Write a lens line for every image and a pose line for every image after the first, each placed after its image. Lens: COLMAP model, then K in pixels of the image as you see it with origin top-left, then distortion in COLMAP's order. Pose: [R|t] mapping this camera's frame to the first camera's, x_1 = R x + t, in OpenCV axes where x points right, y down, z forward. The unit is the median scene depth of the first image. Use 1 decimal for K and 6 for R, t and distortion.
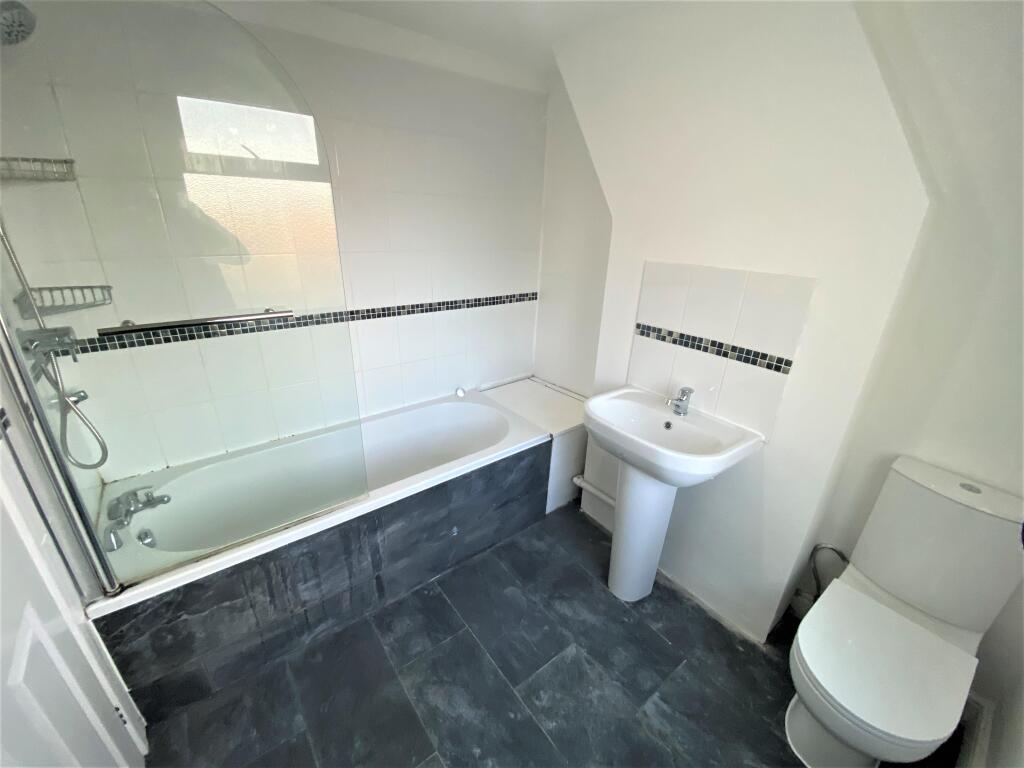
lens RADIAL K [[409.1, 0, 509.8], [0, 409.1, 381.6], [0, 0, 1]] dist [0.031215, -0.028781]
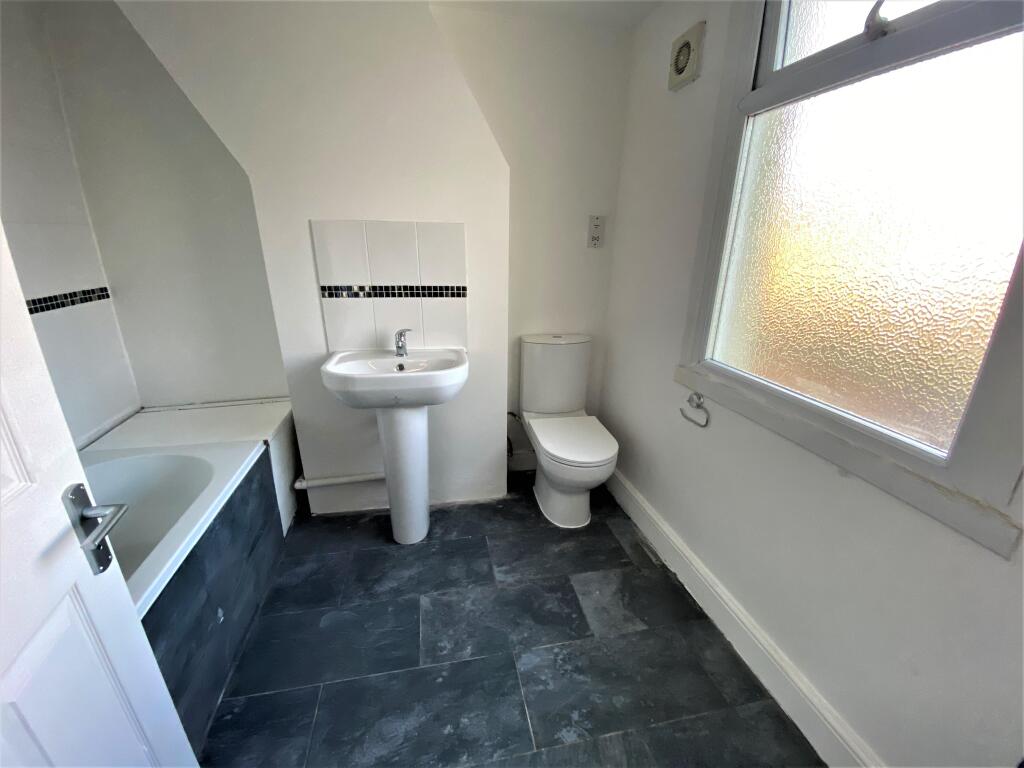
lens RADIAL K [[409.1, 0, 509.8], [0, 409.1, 381.6], [0, 0, 1]] dist [0.031215, -0.028781]
pose [[0.456643, -0.314461, 0.832221, -0.389579], [0.323511, 0.930101, 0.173934, 0.043859], [-0.828745, 0.189807, 0.526455, 0.184169]]
